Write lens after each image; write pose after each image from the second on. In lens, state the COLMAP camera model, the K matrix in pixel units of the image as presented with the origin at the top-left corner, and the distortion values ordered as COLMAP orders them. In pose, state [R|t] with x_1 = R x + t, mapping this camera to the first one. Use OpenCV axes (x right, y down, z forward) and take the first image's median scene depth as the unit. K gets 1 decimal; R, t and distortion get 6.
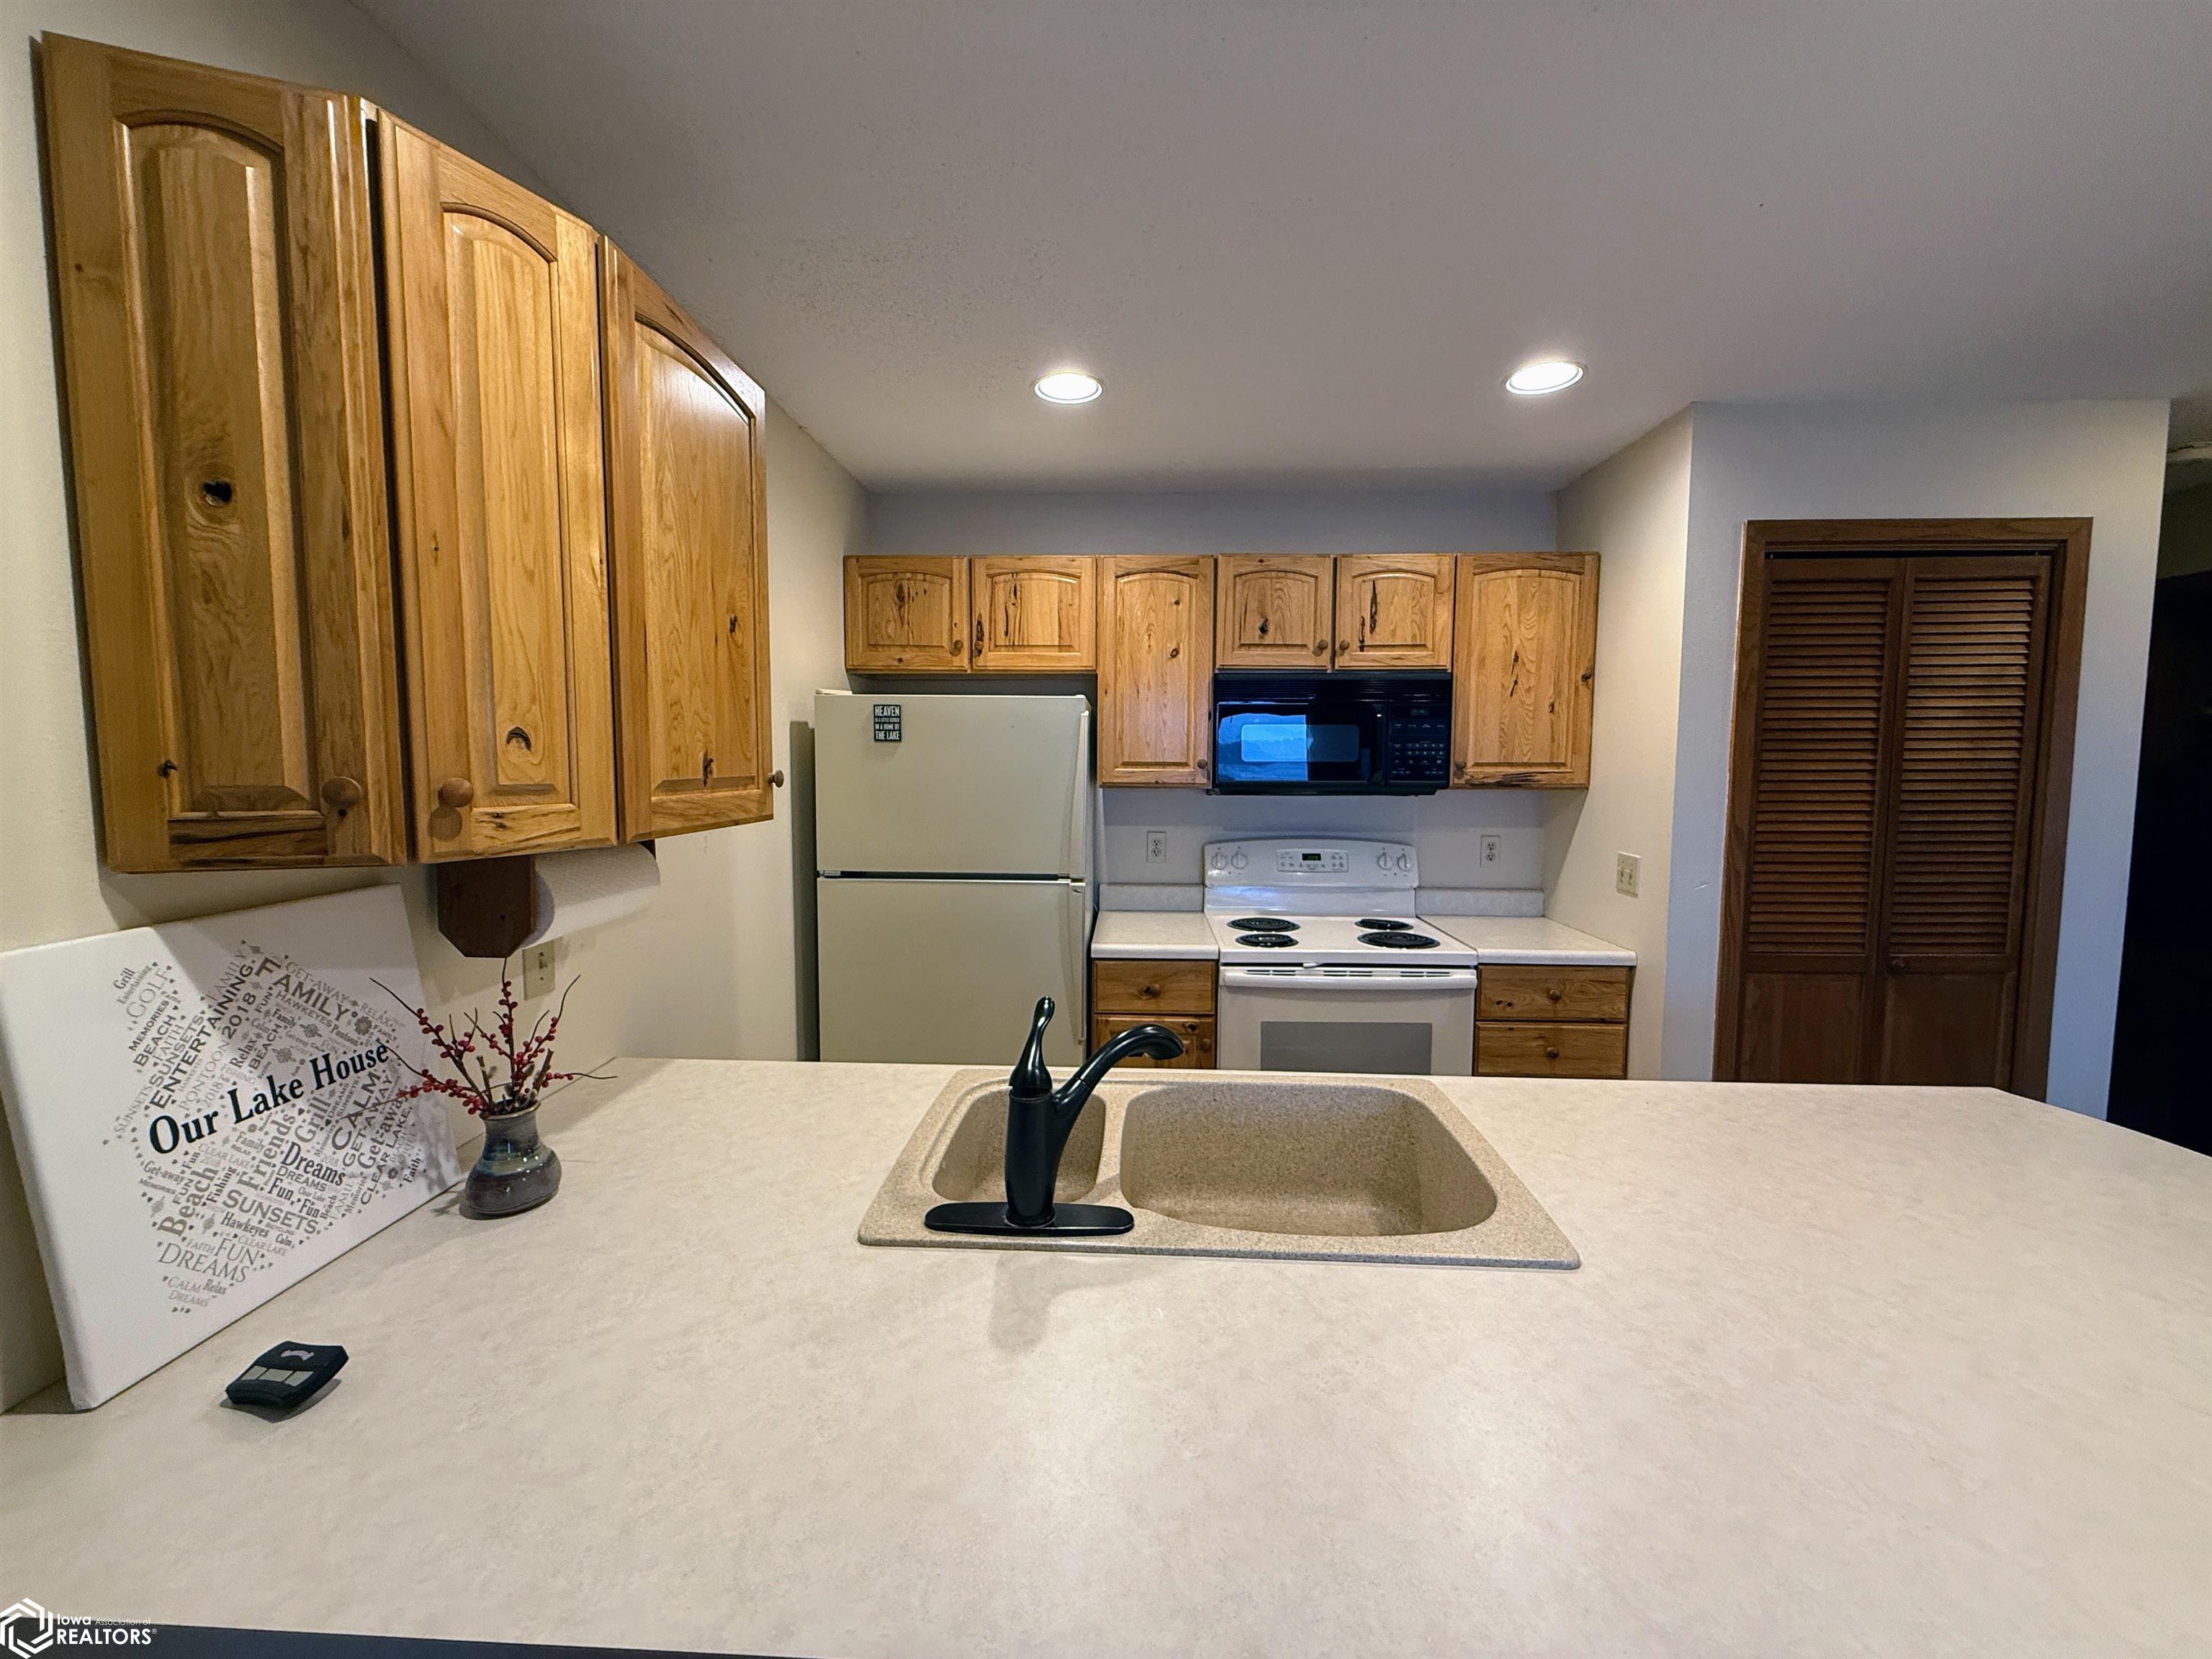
lens RADIAL K [[879.2, 0, 1106.4], [0, 879.2, 828.3], [0, 0, 1]] dist [0.000734, -0.000188]
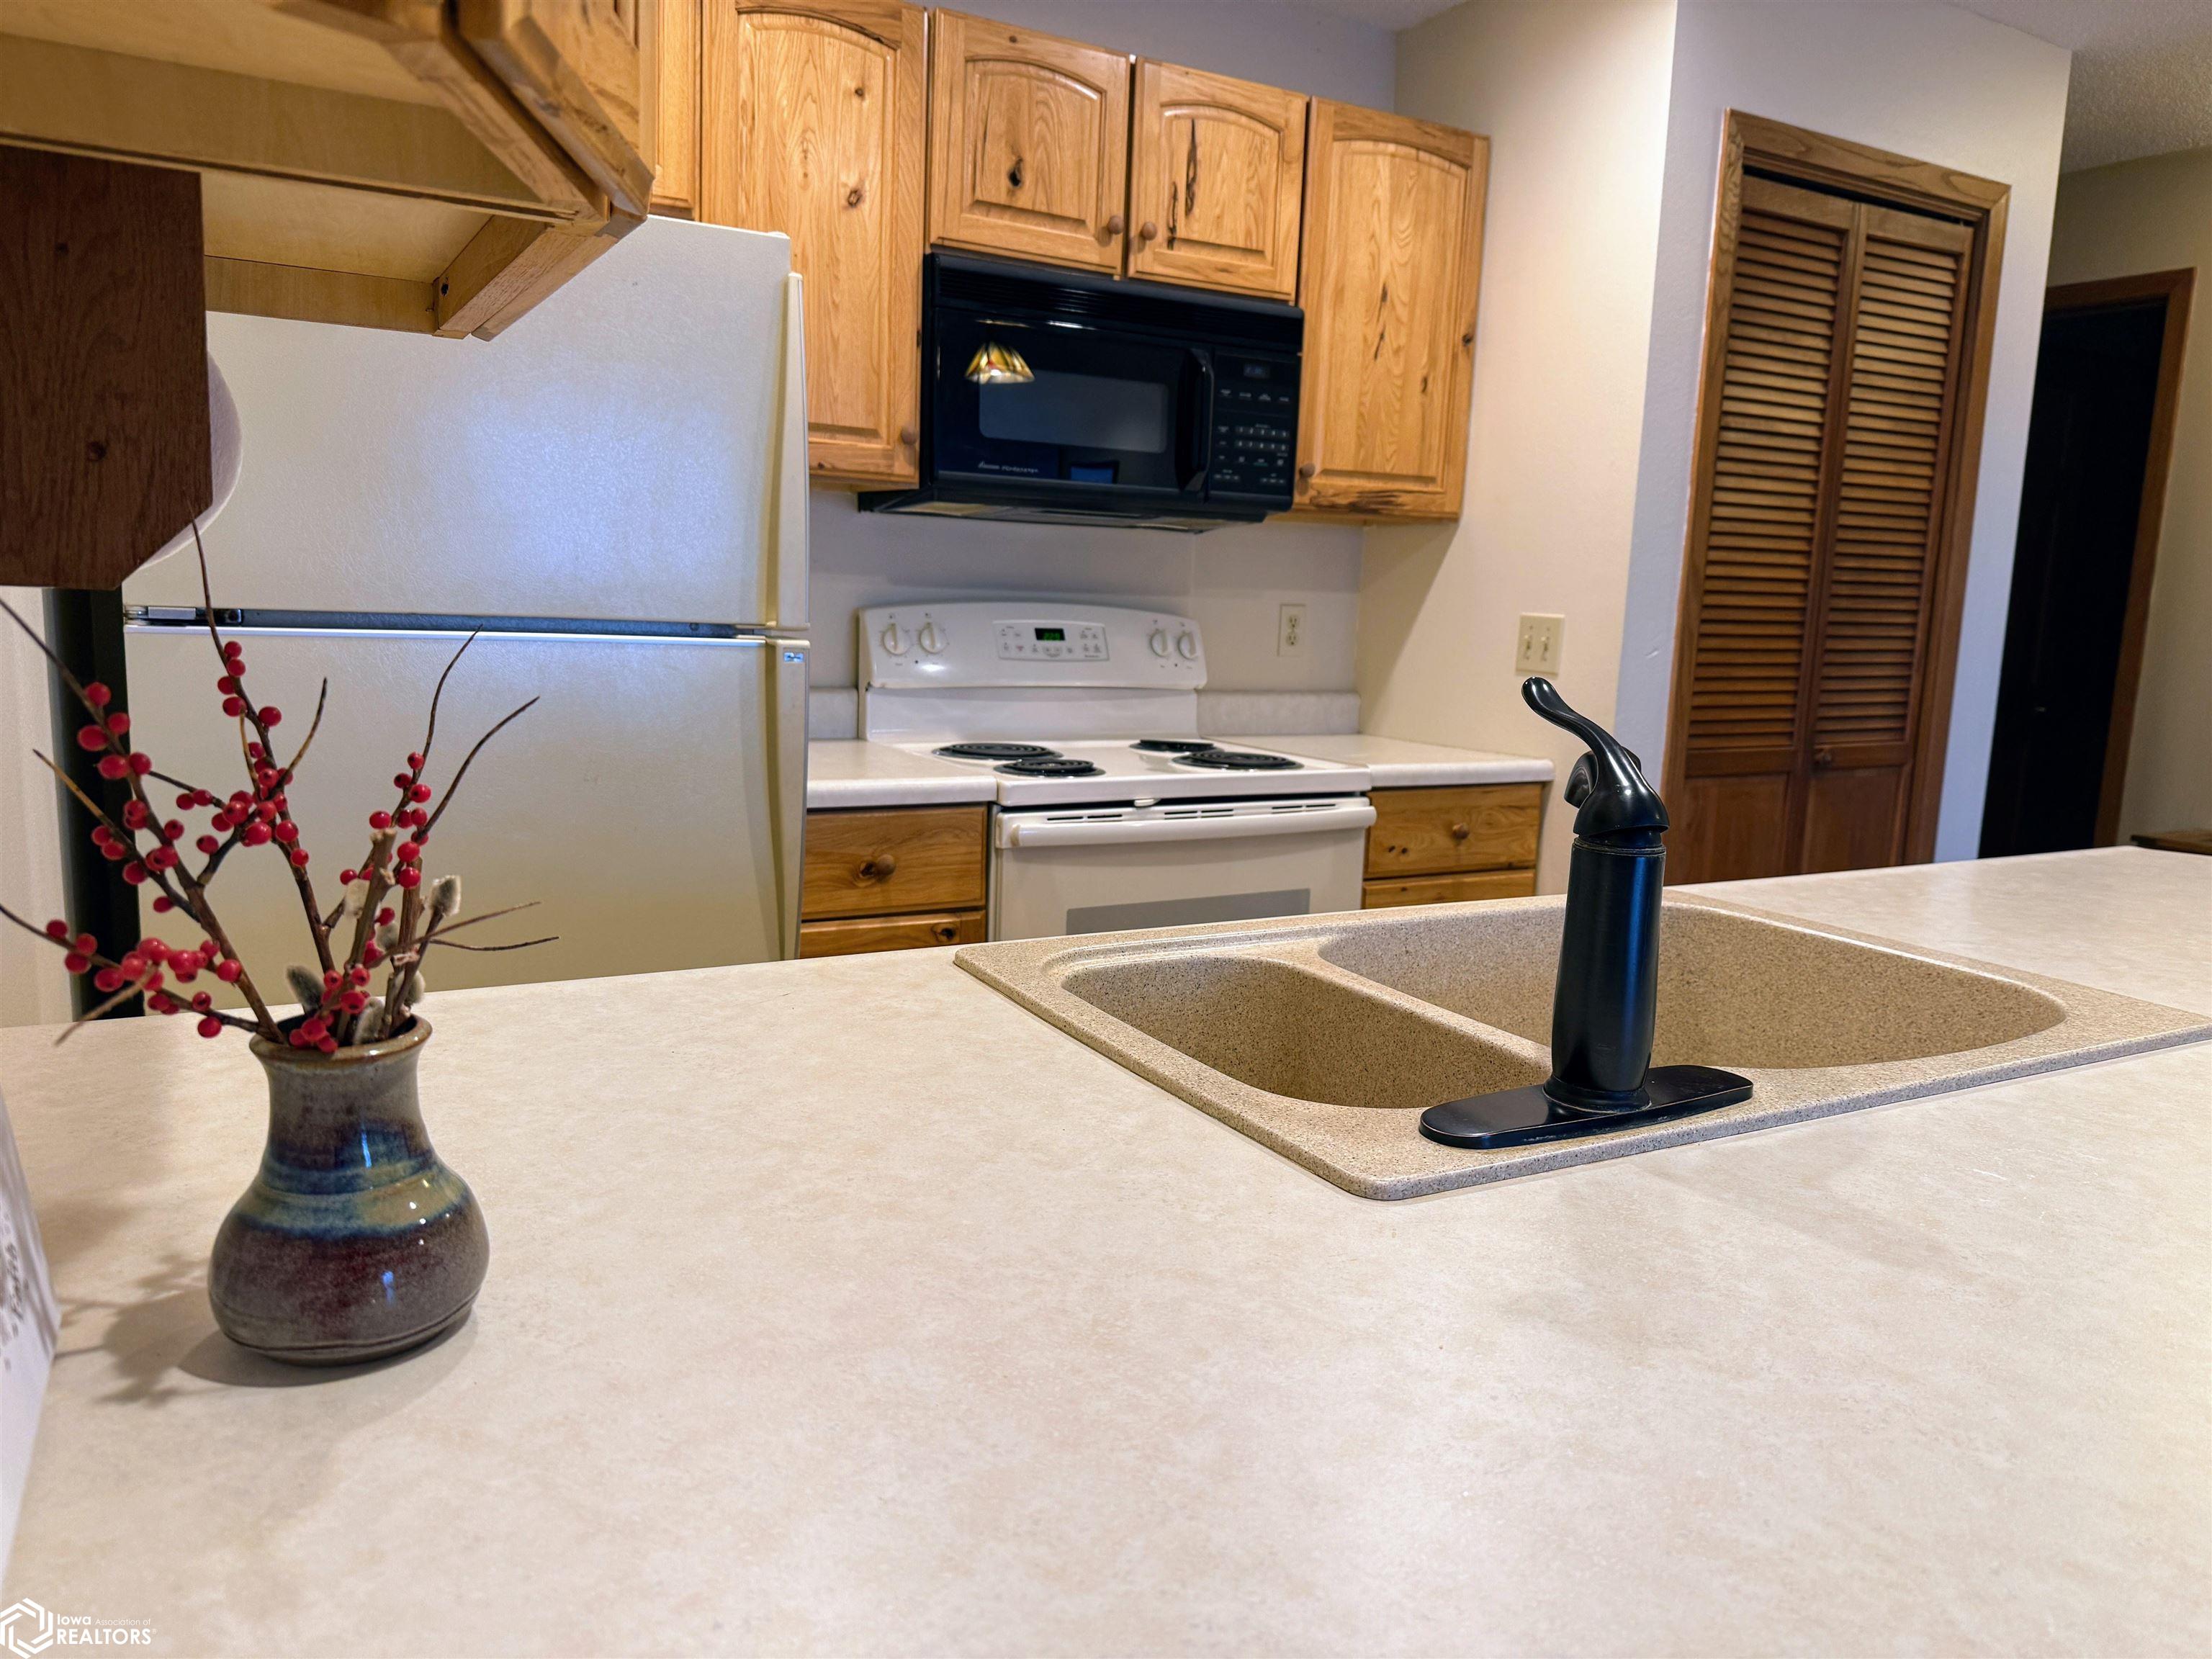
lens RADIAL K [[1536.0, 0, 1099.3], [0, 1536.0, 886.5], [0, 0, 1]] dist [0.018061, -0.029828]
pose [[0.850960, -0.073431, 0.520072, -0.309847], [0.009745, 0.992216, 0.124150, 0.085176], [-0.525140, -0.100579, 0.845052, 0.170702]]
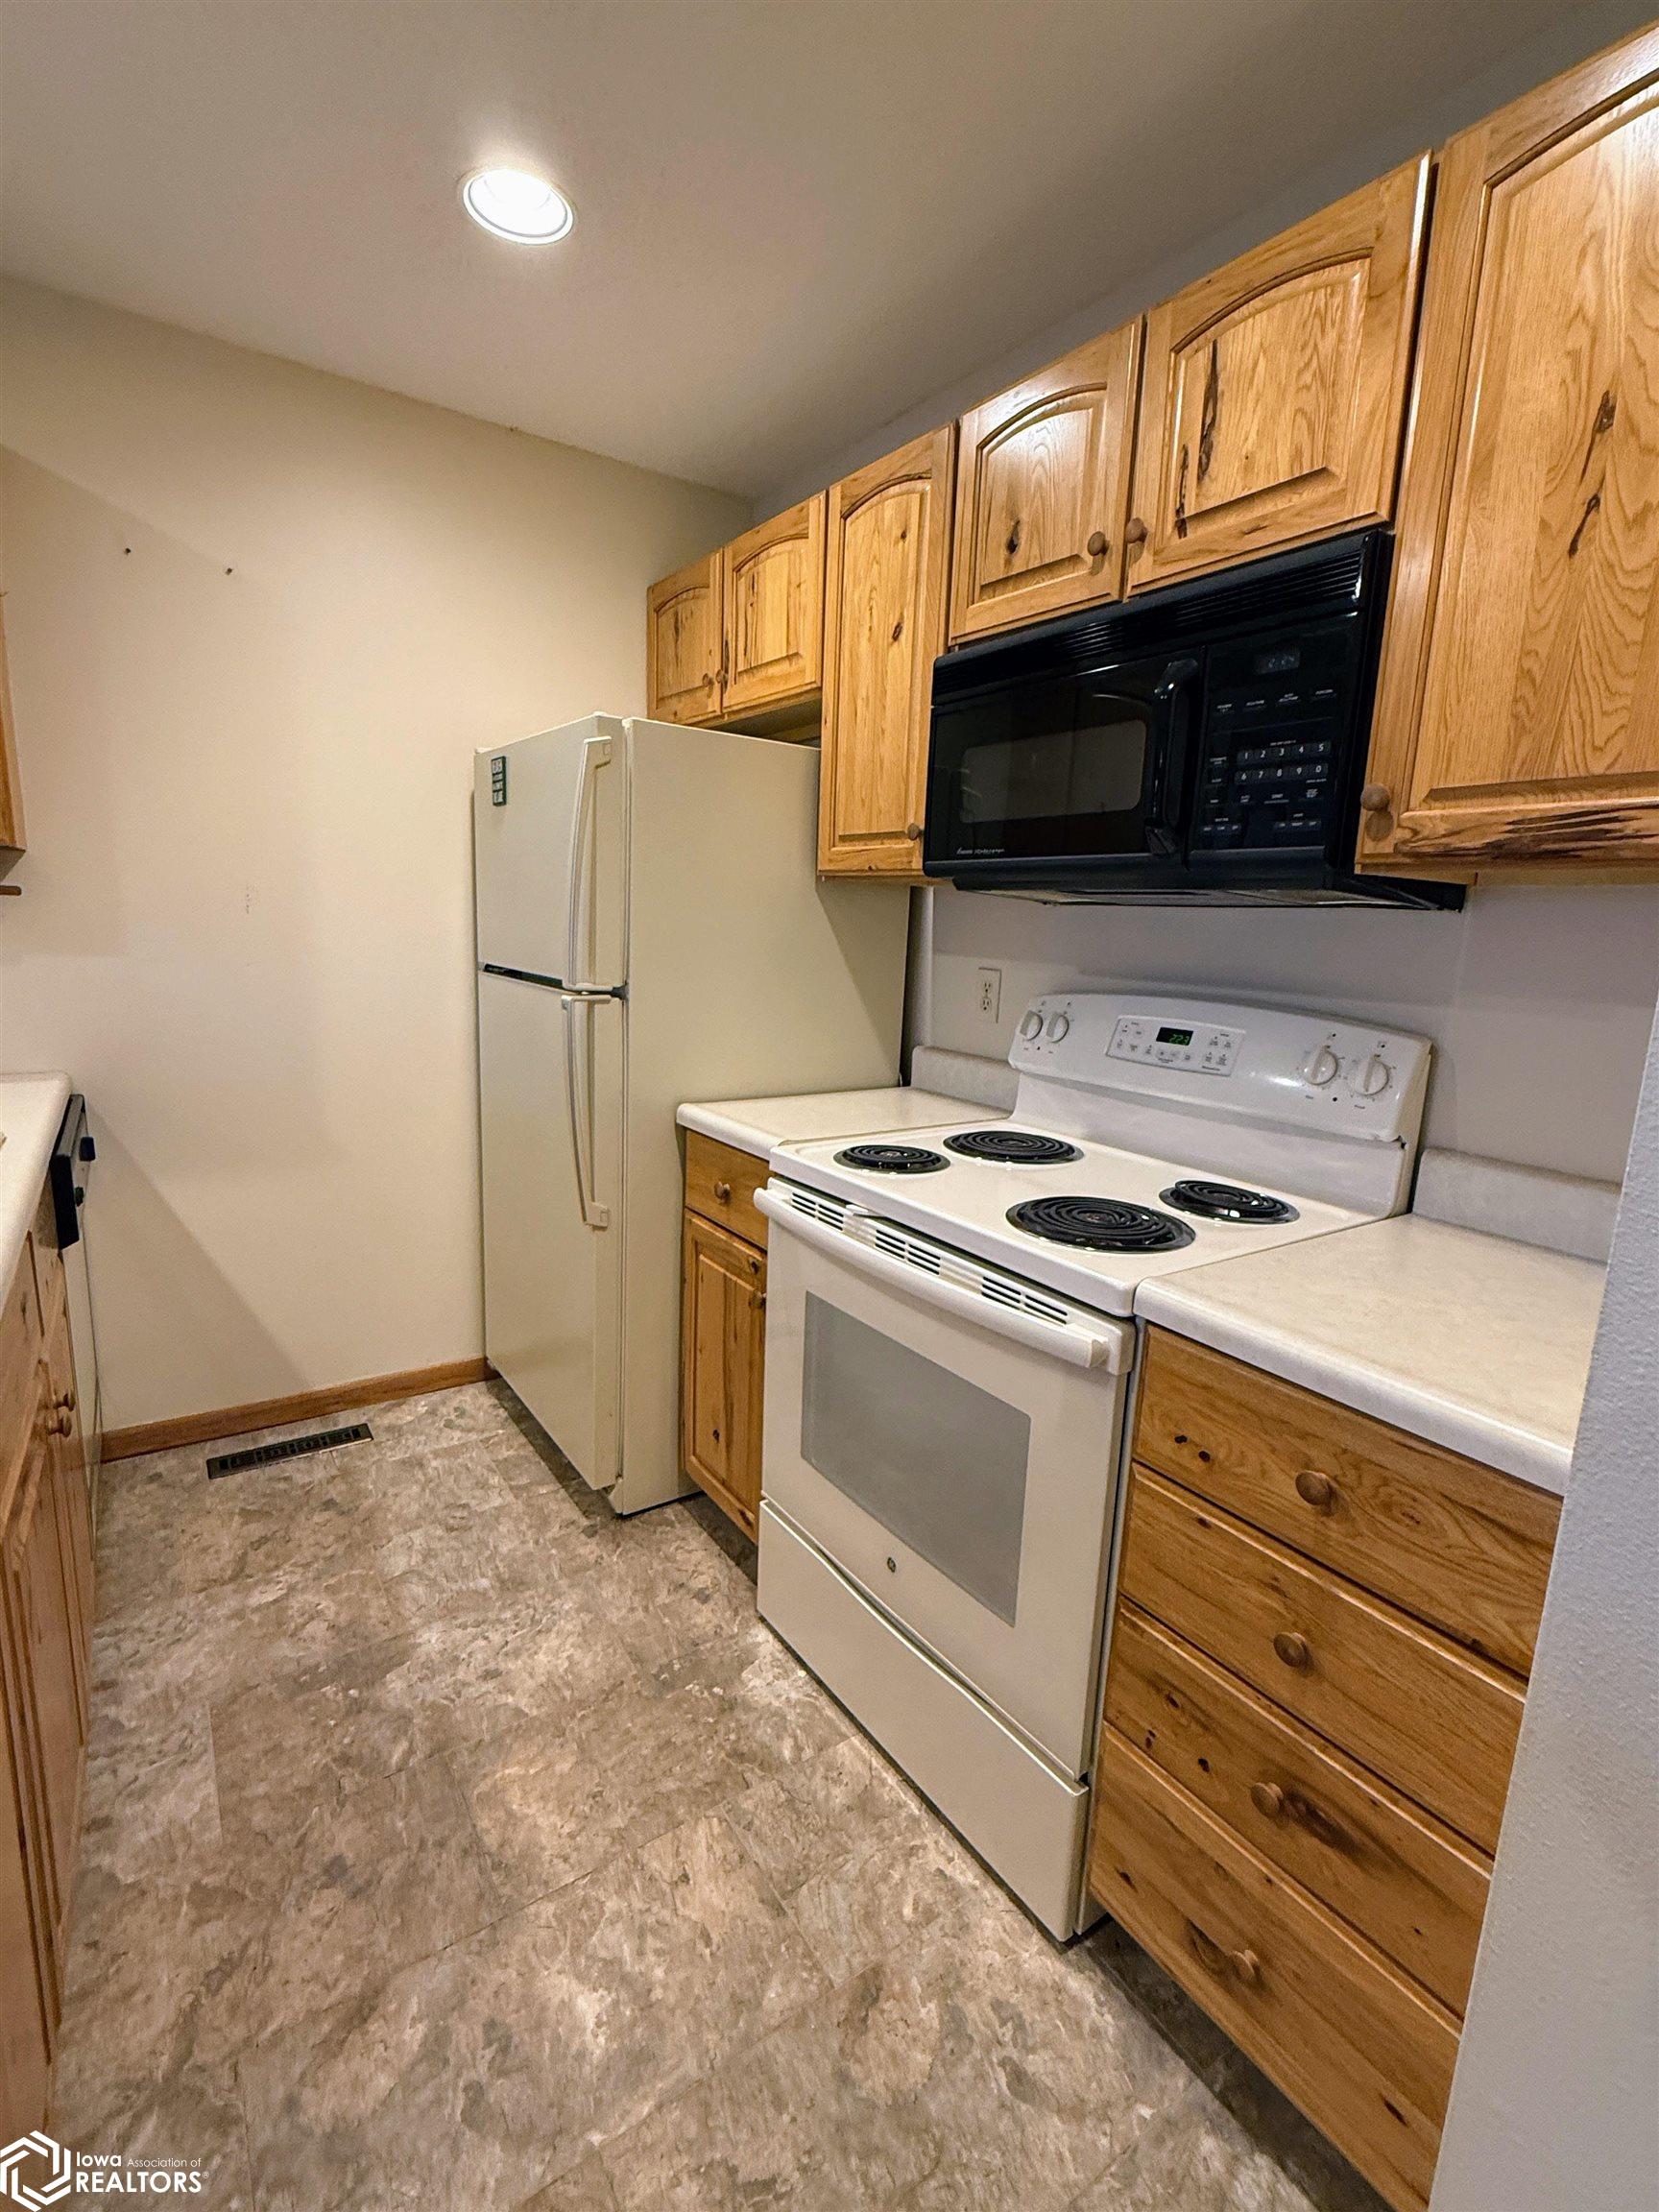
lens RADIAL K [[1007.8, 0, 832.7], [0, 1007.8, 1107.5], [0, 0, 1]] dist [-0.000833, -0.000033]
pose [[0.600811, 0.166230, -0.781916, 0.661802], [-0.102505, 0.986086, 0.130872, 0.022294], [0.792791, 0.001521, 0.609491, 0.626105]]
